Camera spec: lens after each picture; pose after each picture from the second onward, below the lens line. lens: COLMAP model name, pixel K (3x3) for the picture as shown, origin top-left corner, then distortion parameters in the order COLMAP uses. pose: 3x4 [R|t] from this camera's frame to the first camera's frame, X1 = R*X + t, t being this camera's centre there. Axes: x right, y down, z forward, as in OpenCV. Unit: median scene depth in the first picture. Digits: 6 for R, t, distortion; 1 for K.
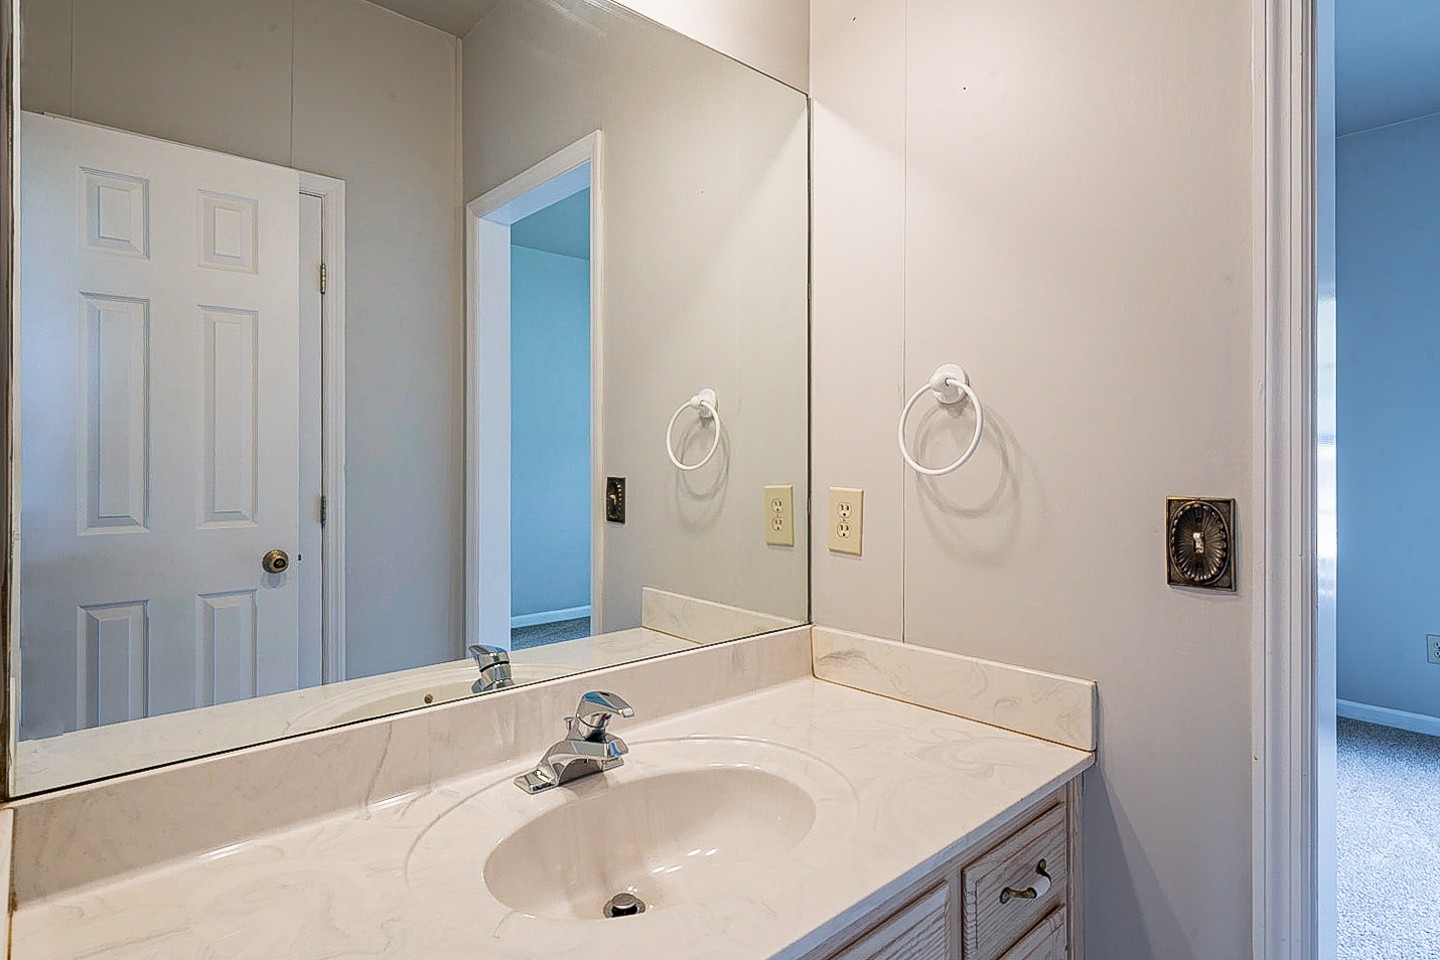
lens RADIAL K [[777.4, 0, 714.0], [0, 777.4, 469.9], [0, 0, 1]] dist [0.004013, 0.001473]
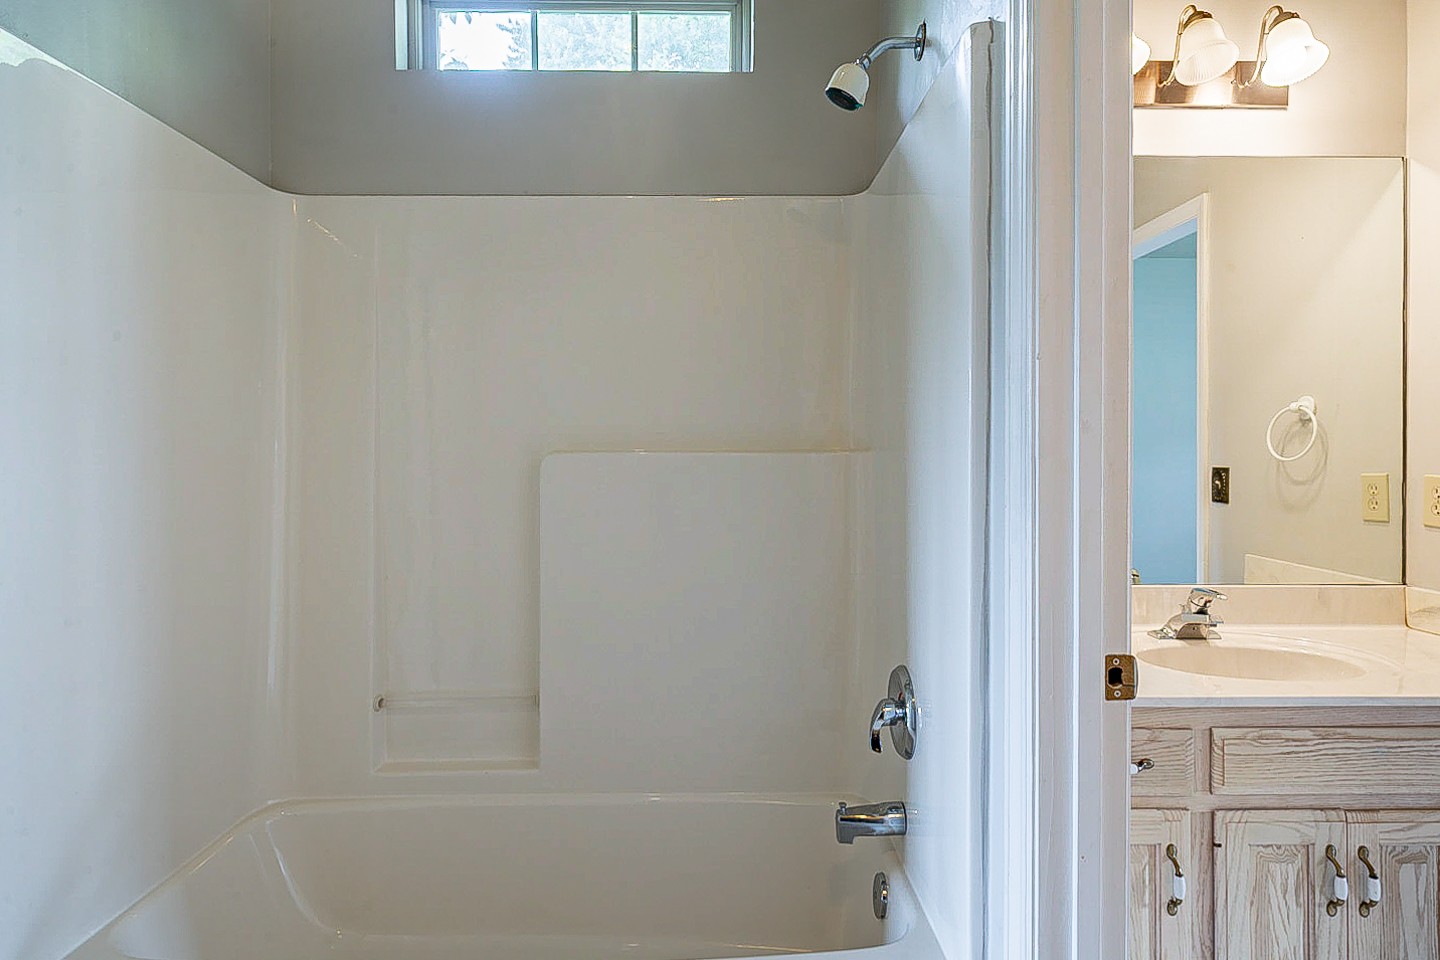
lens RADIAL K [[777.4, 0, 714.0], [0, 777.4, 469.9], [0, 0, 1]] dist [0.004013, 0.001473]
pose [[0.757429, 0.002223, -0.652914, 0.090909], [0.003287, 0.999969, 0.007218, 0.002053], [0.652909, -0.007613, 0.757398, -0.588145]]
